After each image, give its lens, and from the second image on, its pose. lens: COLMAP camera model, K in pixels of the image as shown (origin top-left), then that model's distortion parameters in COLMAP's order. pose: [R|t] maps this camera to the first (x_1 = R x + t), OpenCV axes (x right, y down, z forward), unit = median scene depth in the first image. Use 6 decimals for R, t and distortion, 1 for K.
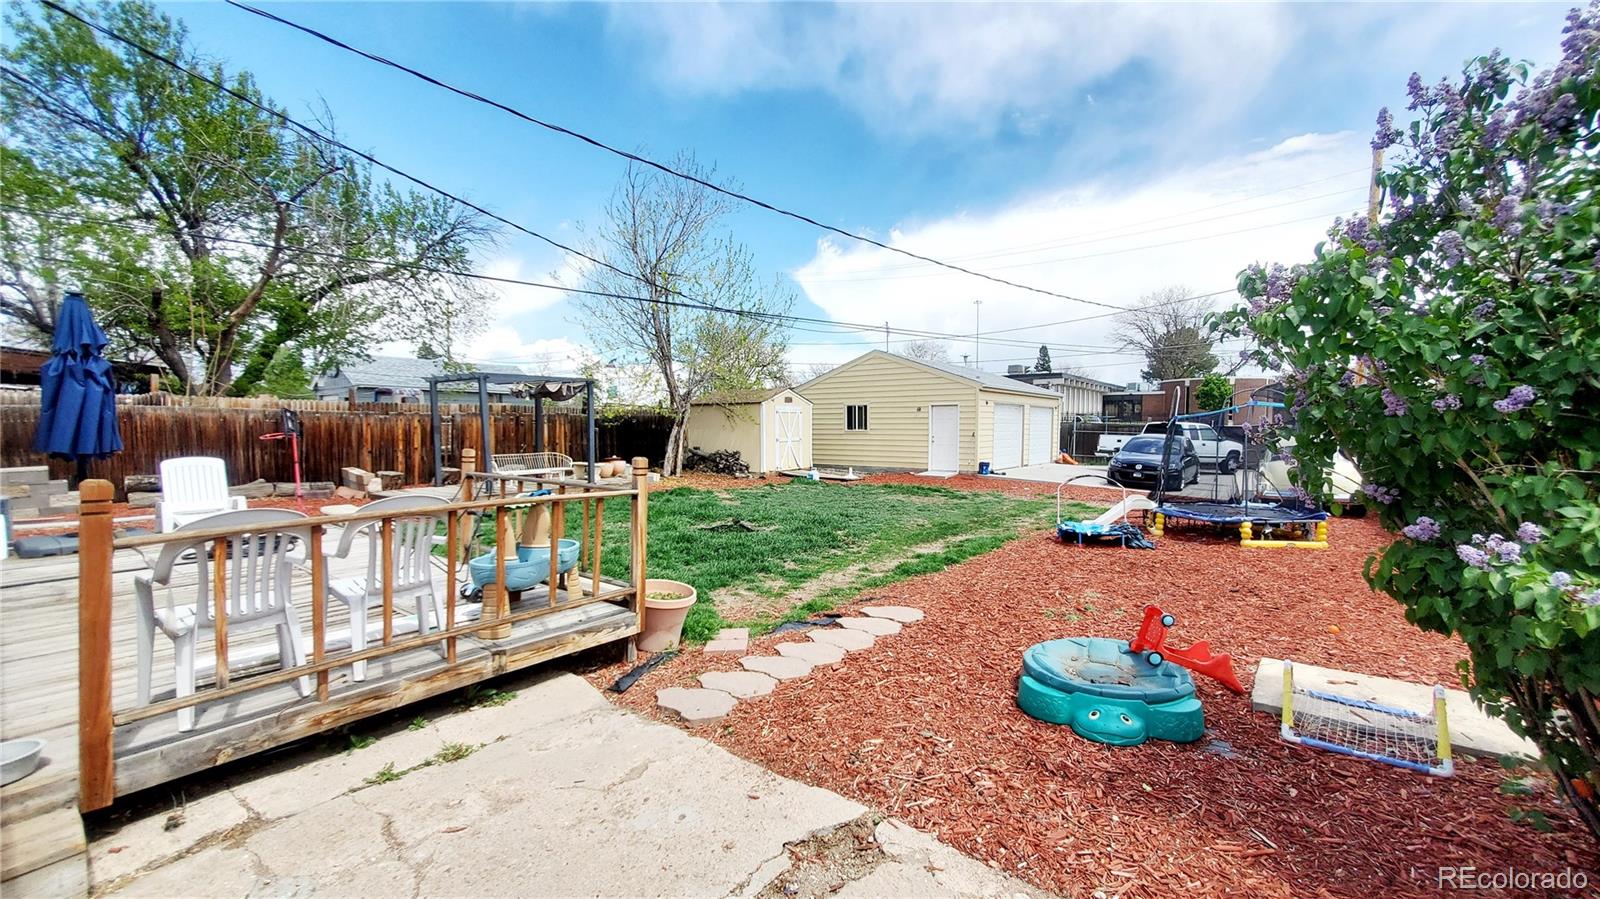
lens RADIAL K [[629.0, 0, 796.9], [0, 629.0, 447.6], [0, 0, 1]] dist [-0.002431, -0.000081]
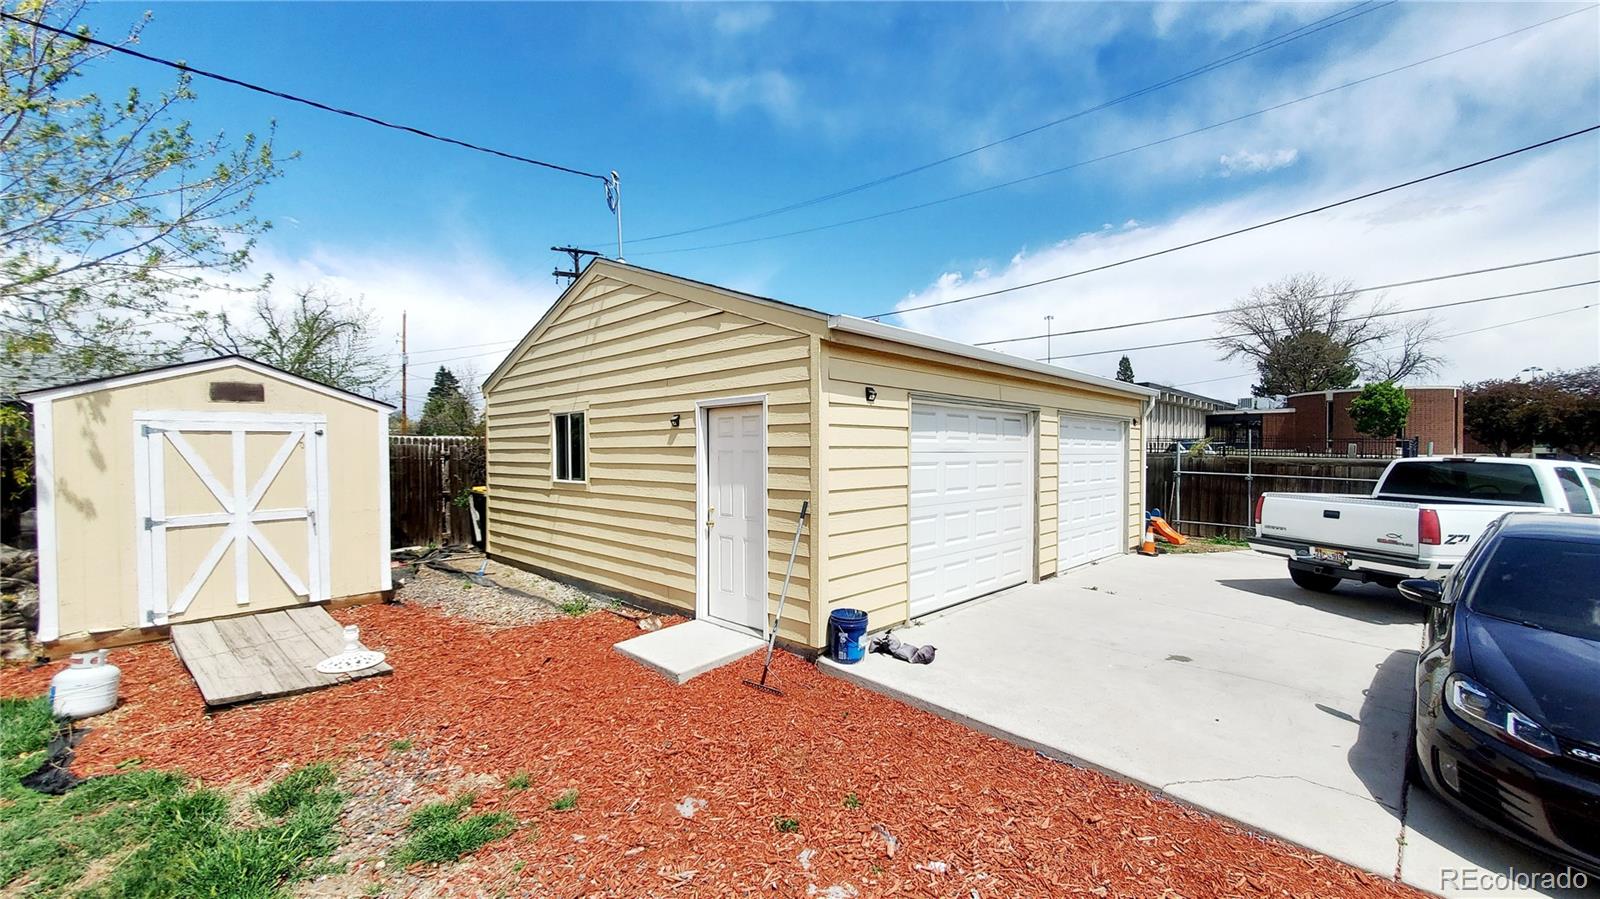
lens RADIAL K [[629.0, 0, 798.7], [0, 629.0, 453.3], [0, 0, 1]] dist [-0.002431, -0.000081]
pose [[0.993865, -0.001742, -0.110583, 0.078396], [-0.002116, 0.999393, -0.034764, -0.009064], [0.110576, 0.034785, 0.993259, 0.185743]]
